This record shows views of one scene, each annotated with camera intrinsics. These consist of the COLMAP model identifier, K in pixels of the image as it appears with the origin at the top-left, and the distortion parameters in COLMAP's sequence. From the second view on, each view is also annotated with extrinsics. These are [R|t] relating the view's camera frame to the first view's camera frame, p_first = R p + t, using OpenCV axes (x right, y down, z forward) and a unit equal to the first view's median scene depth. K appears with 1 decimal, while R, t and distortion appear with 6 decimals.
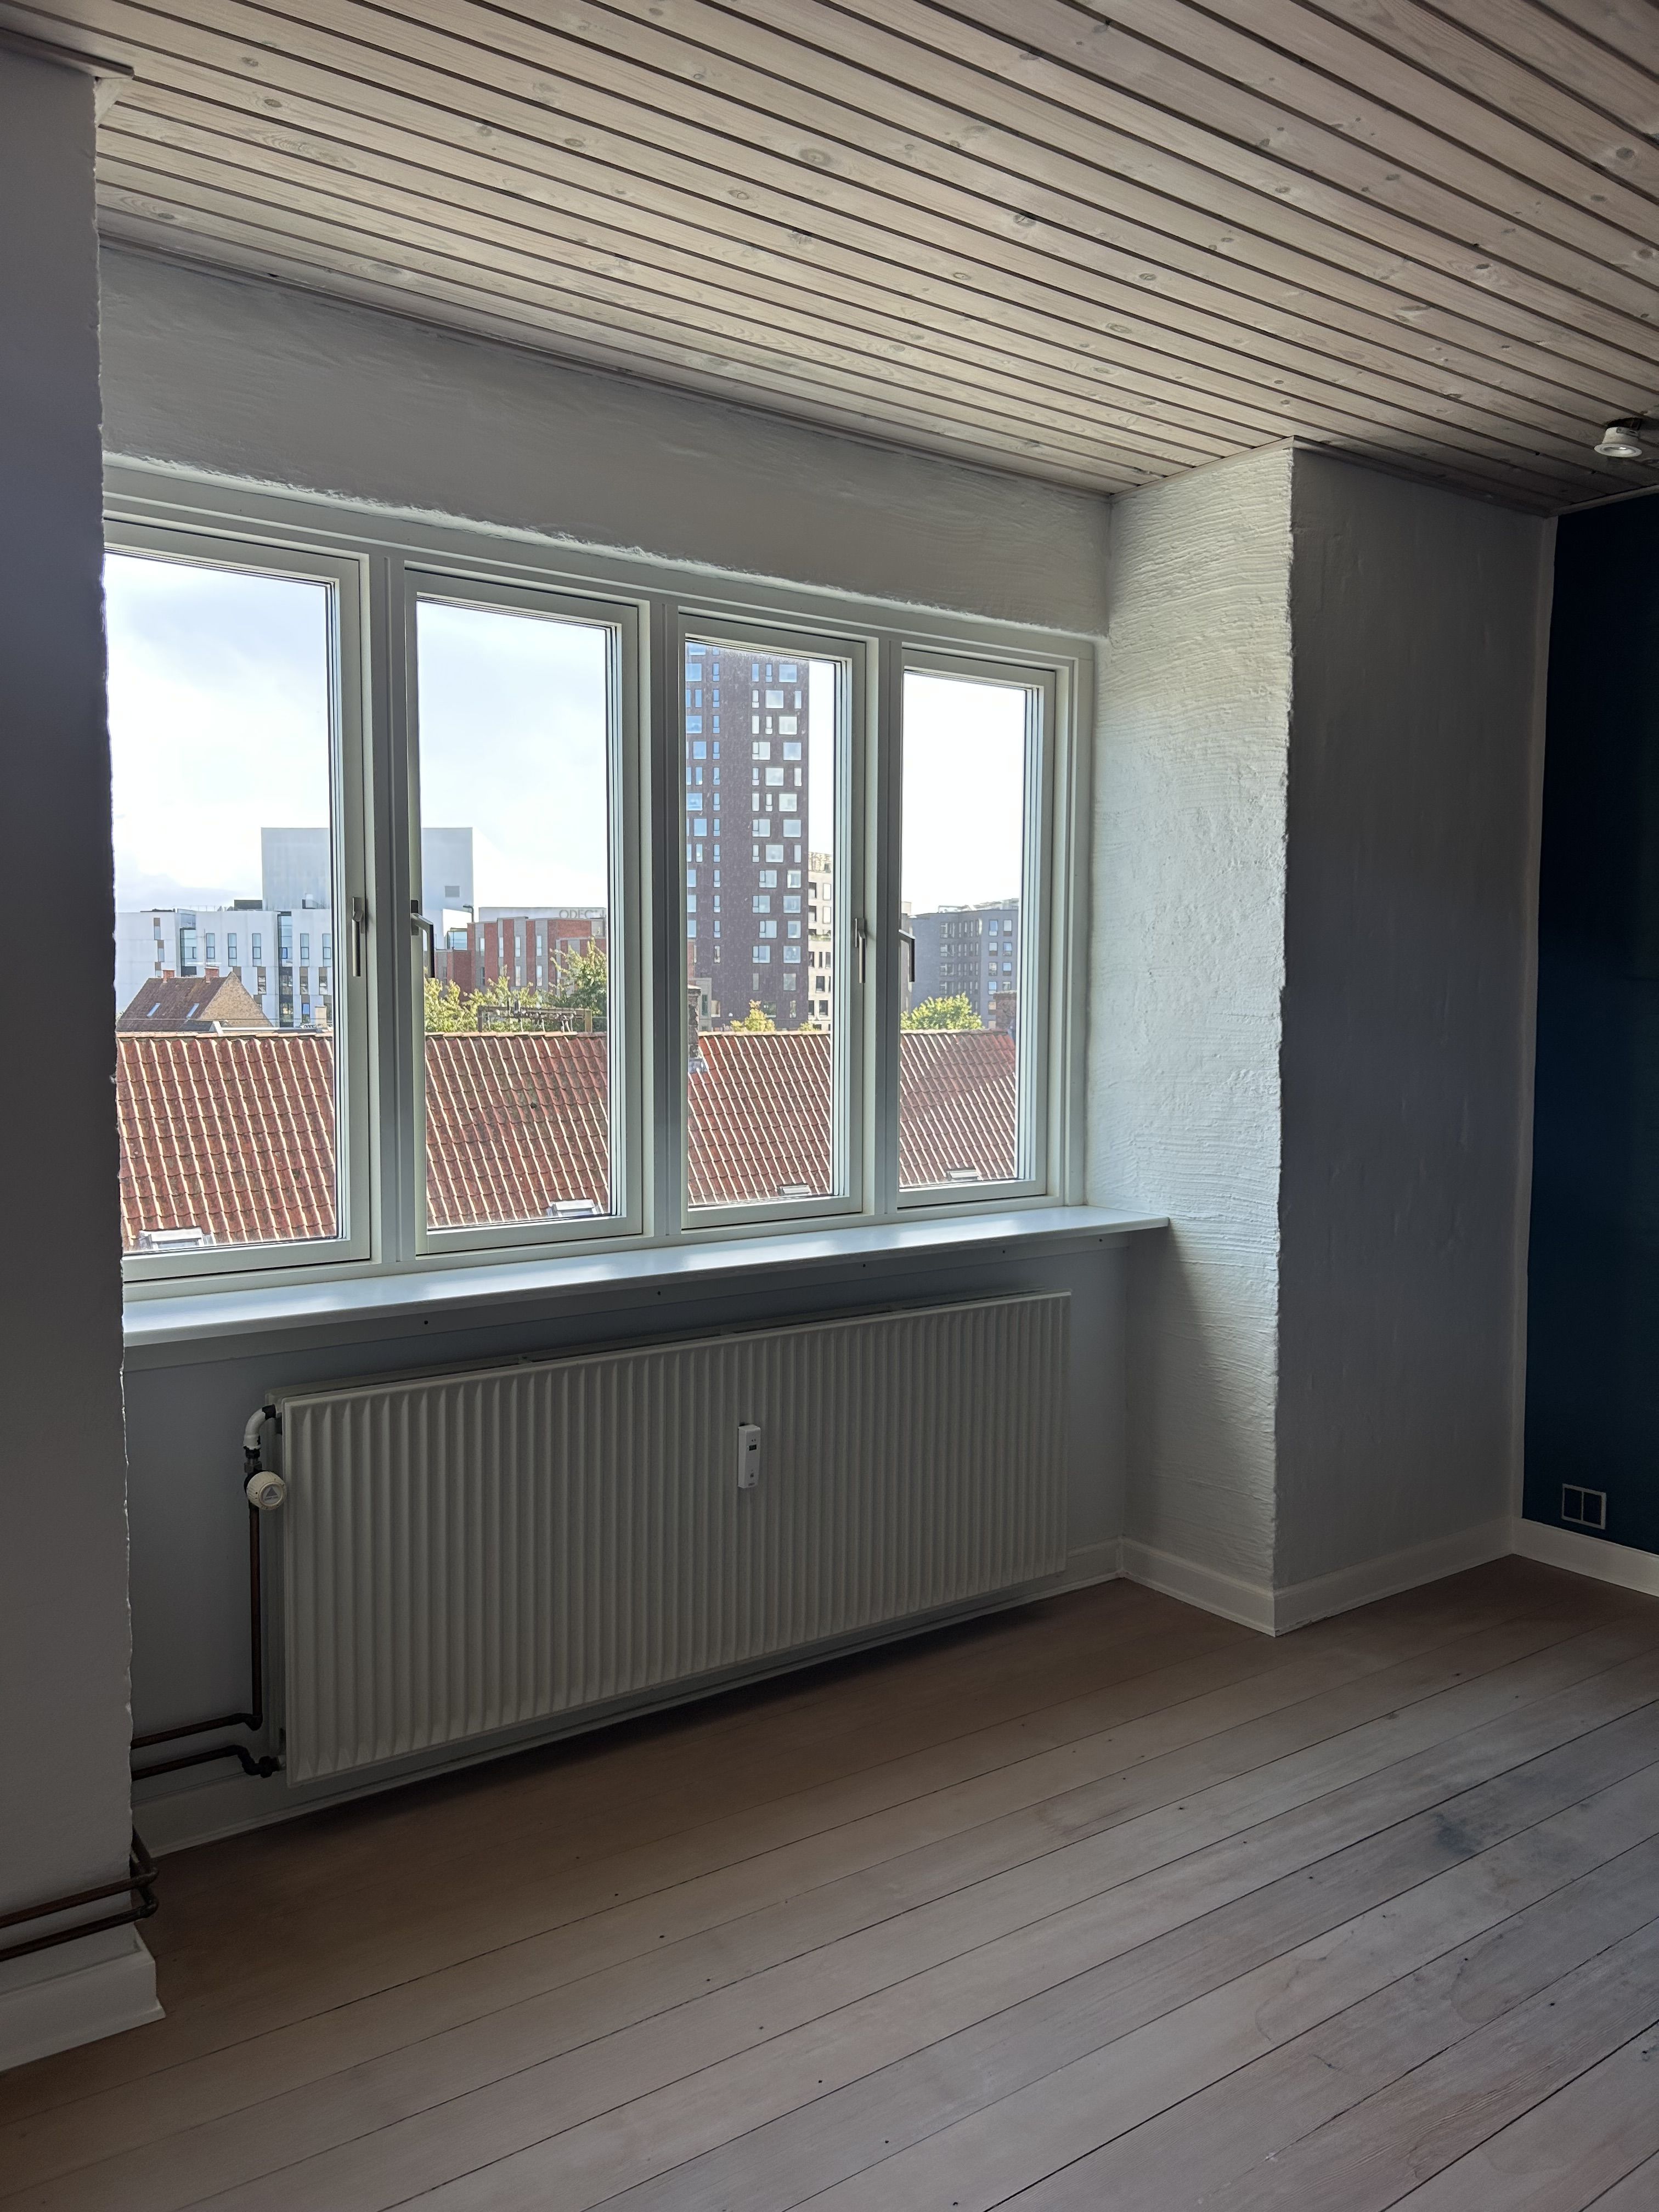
lens RADIAL K [[1683.6, 0, 832.4], [0, 1683.6, 1101.9], [0, 0, 1]] dist [0.034463, -0.011580]
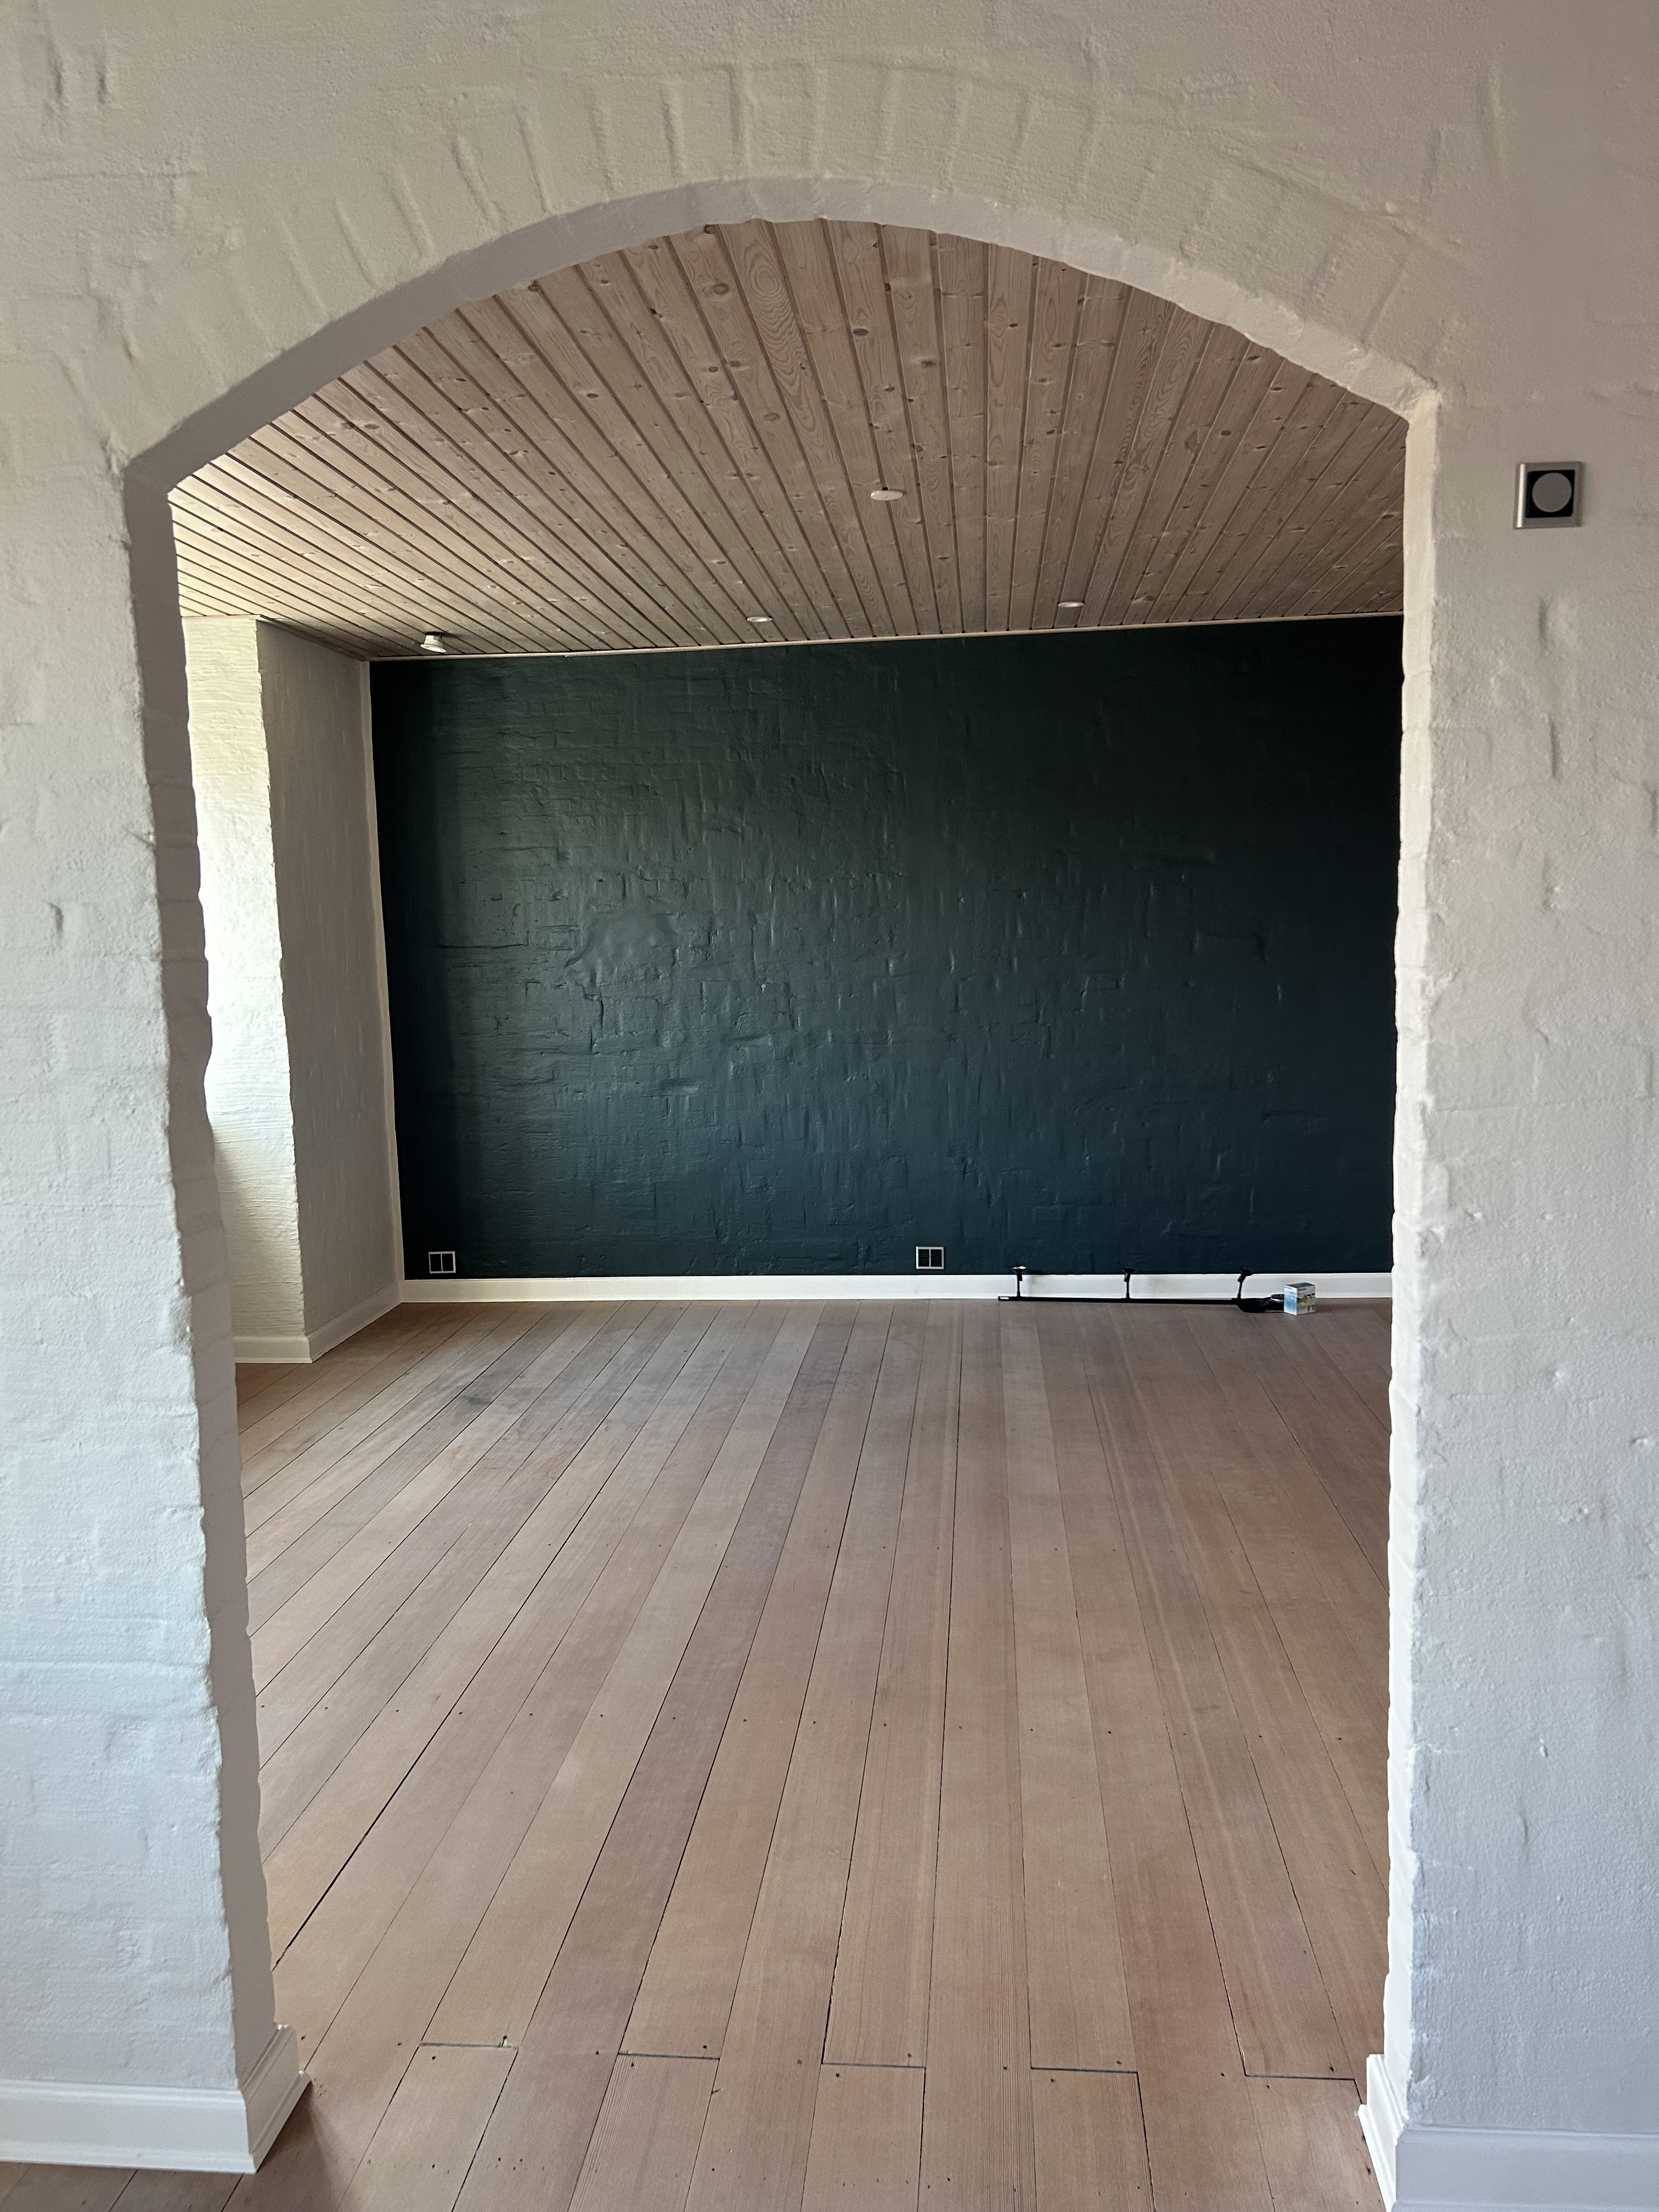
lens RADIAL K [[1683.6, 0, 826.7], [0, 1683.6, 1108.2], [0, 0, 1]] dist [0.034463, -0.011580]
pose [[0.667283, -0.103196, 0.737621, -0.587710], [0.079450, 0.994566, 0.067270, 0.005865], [-0.740555, 0.013716, 0.671856, -0.456801]]
